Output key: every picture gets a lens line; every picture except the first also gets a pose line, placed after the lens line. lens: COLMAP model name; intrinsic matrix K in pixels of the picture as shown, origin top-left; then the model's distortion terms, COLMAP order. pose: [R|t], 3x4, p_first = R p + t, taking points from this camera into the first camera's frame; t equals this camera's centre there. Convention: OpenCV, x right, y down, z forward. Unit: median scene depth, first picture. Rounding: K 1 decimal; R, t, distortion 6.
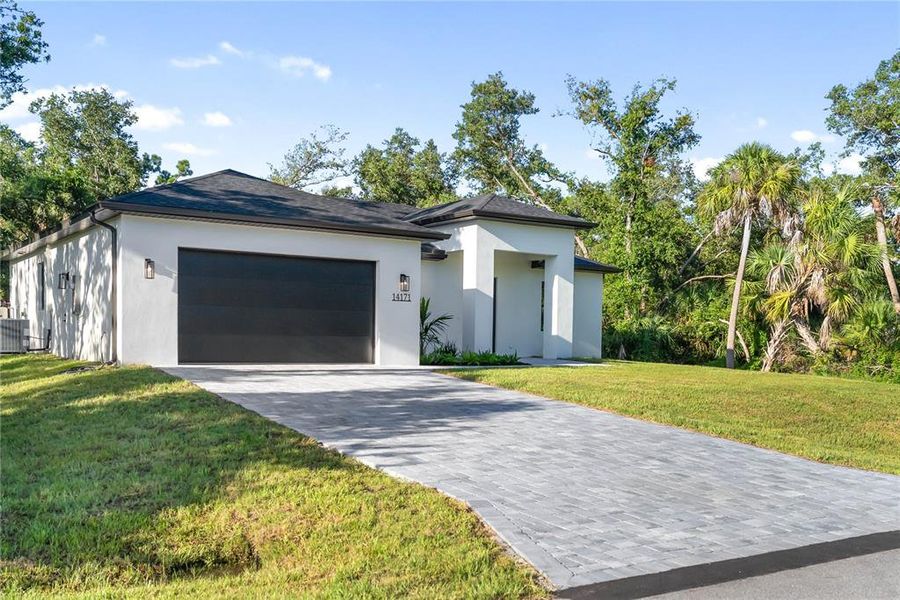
lens RADIAL K [[920.3, 0, 428.6], [0, 920.3, 412.5], [0, 0, 1]] dist [-0.001802, 0.000000]
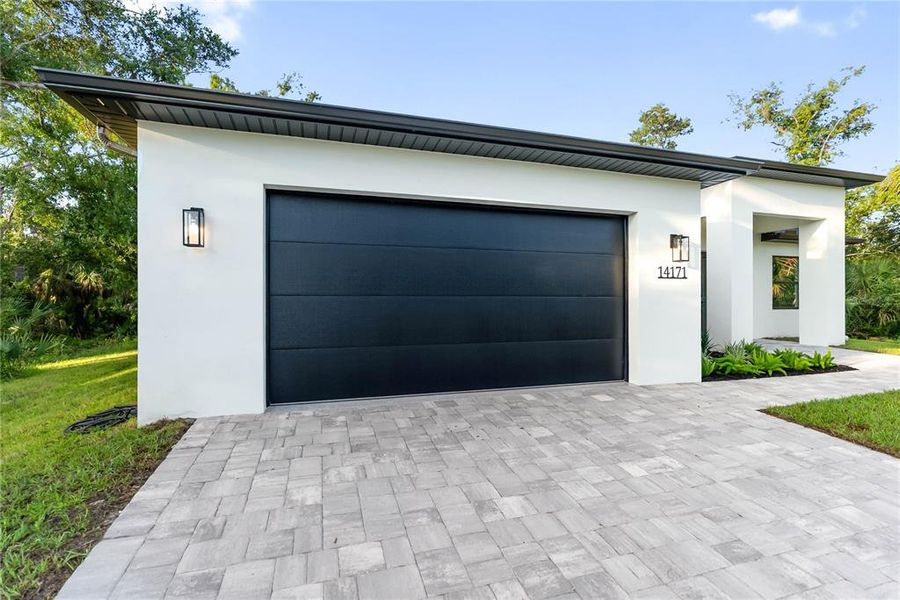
lens RADIAL K [[414.0, 0, 451.8], [0, 414.0, 307.4], [0, 0, 1]] dist [-0.008948, 0.003522]
pose [[0.962552, -0.016705, -0.270582, -0.107064], [-0.002033, 0.997627, -0.068823, -0.088720], [0.271090, 0.066795, 0.960234, 0.749093]]
